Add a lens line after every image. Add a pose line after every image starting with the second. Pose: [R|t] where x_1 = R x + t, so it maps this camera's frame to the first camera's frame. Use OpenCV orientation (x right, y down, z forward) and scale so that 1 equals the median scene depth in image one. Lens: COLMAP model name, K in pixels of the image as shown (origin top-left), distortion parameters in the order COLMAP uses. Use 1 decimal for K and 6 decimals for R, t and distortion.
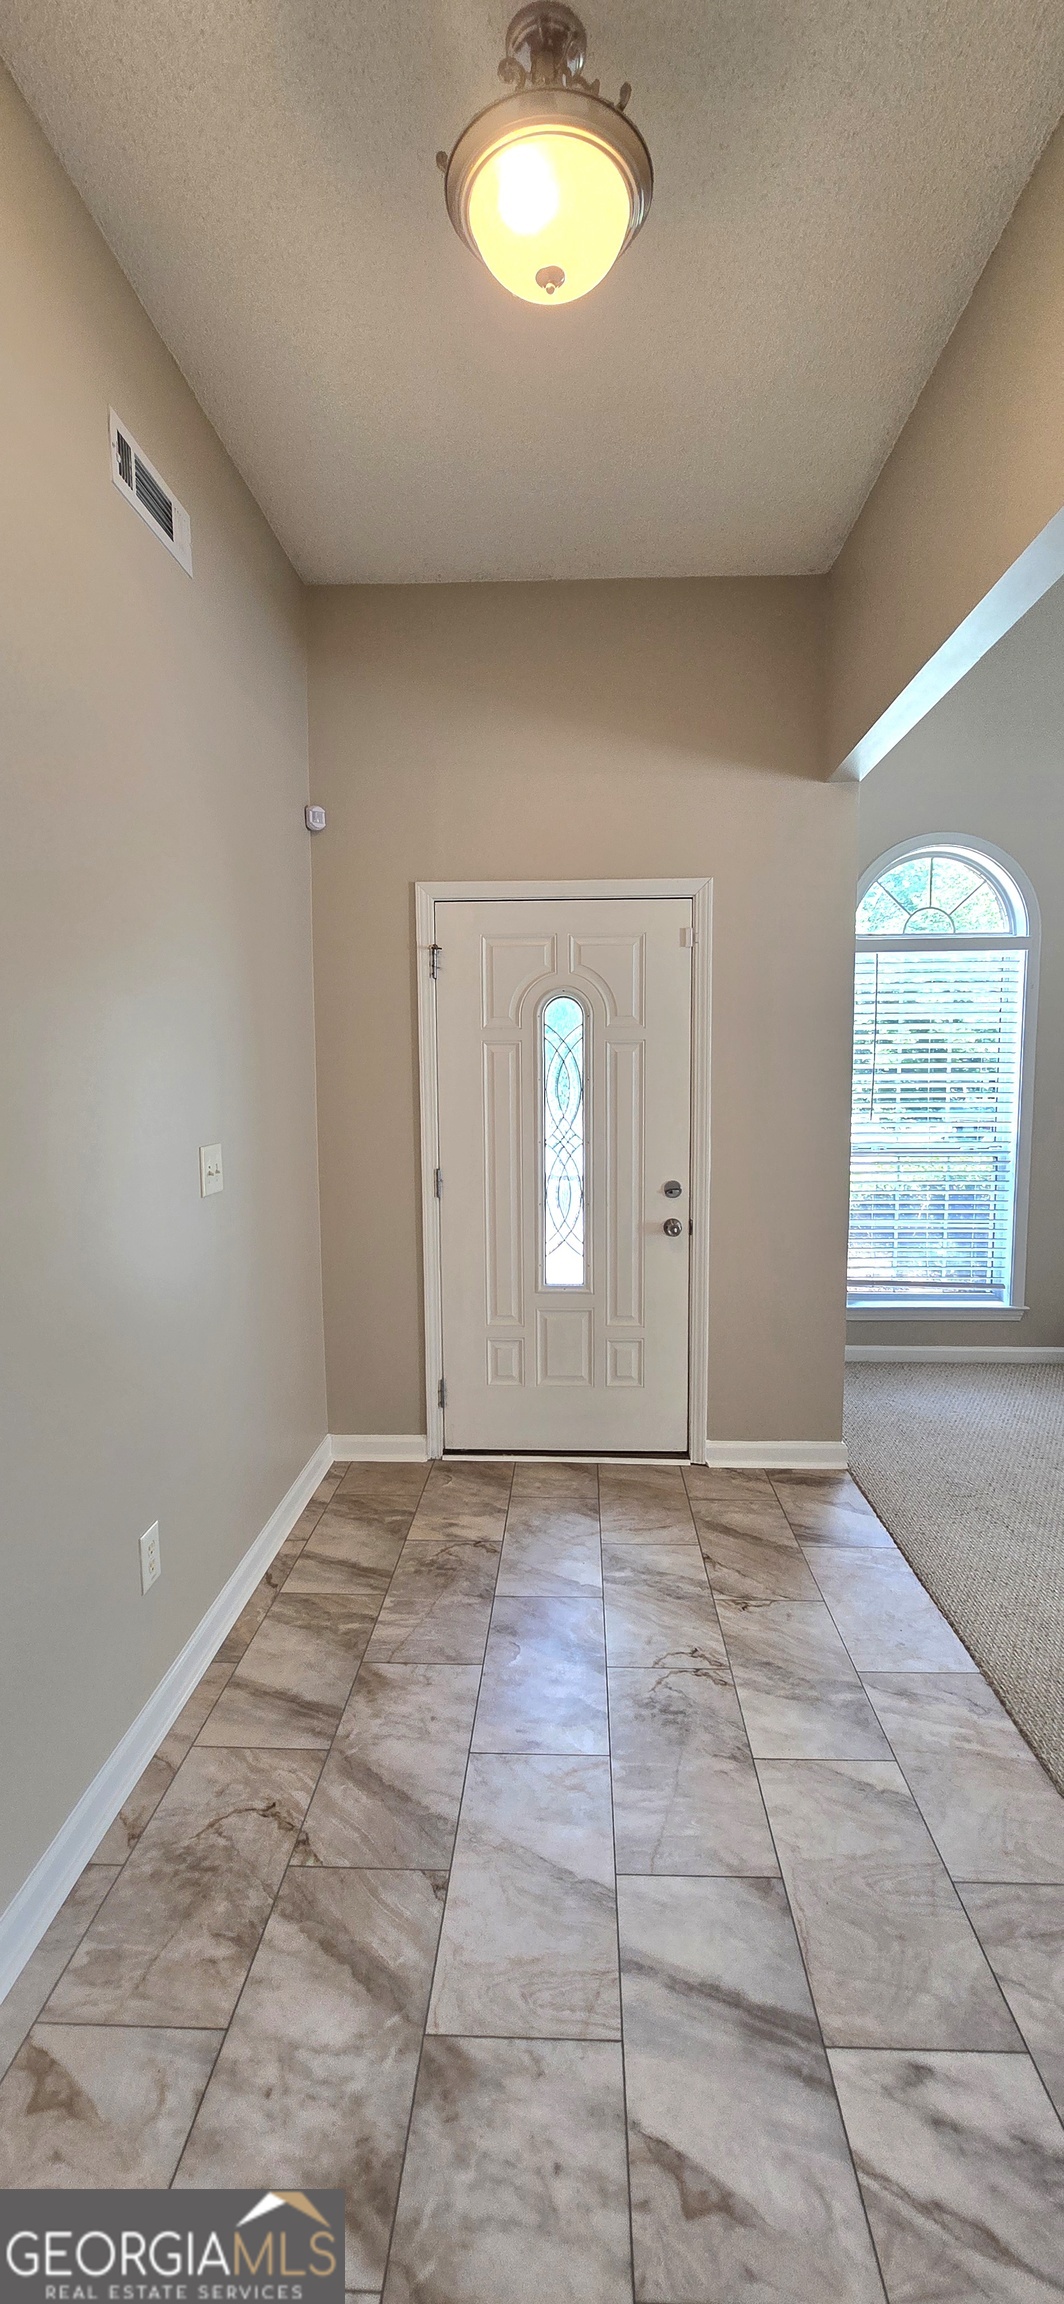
lens RADIAL K [[953.1, 0, 532.0], [0, 953.1, 1152.0], [0, 0, 1]] dist [-0.002249, -0.000105]
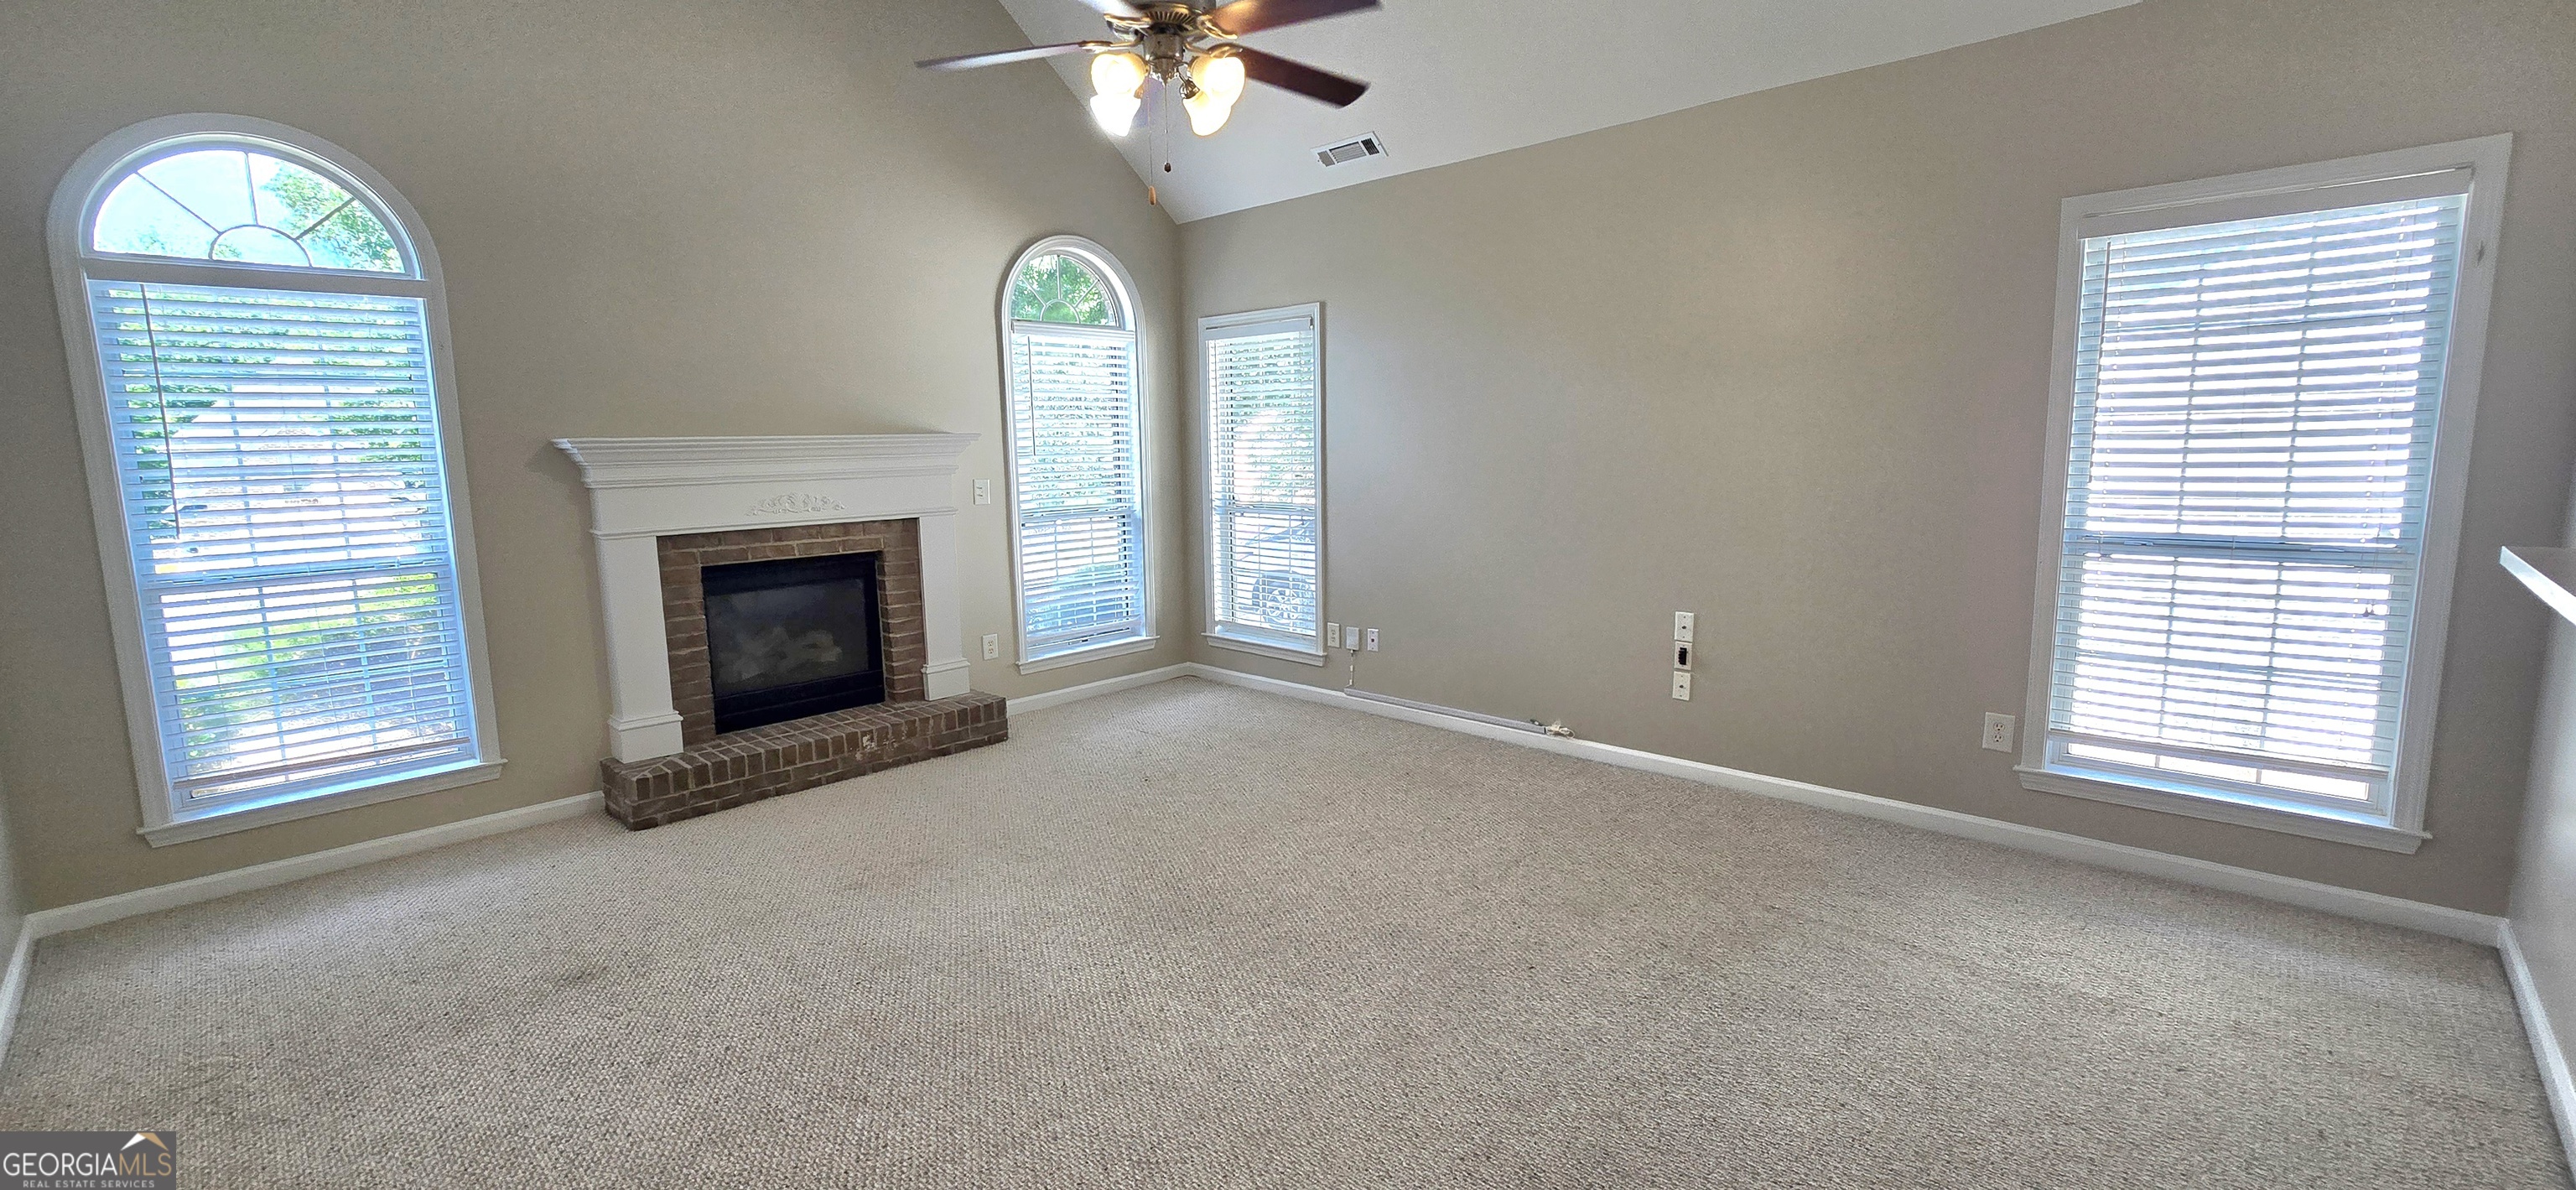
lens RADIAL K [[1065.6, 0, 1296.4], [0, 1065.6, 580.5], [0, 0, 1]] dist [-0.002249, -0.000105]
pose [[0.660724, -0.106998, 0.742964, 0.542356], [0.089827, 0.993946, 0.063260, 0.032703], [-0.745235, 0.024941, 0.666335, -0.120113]]
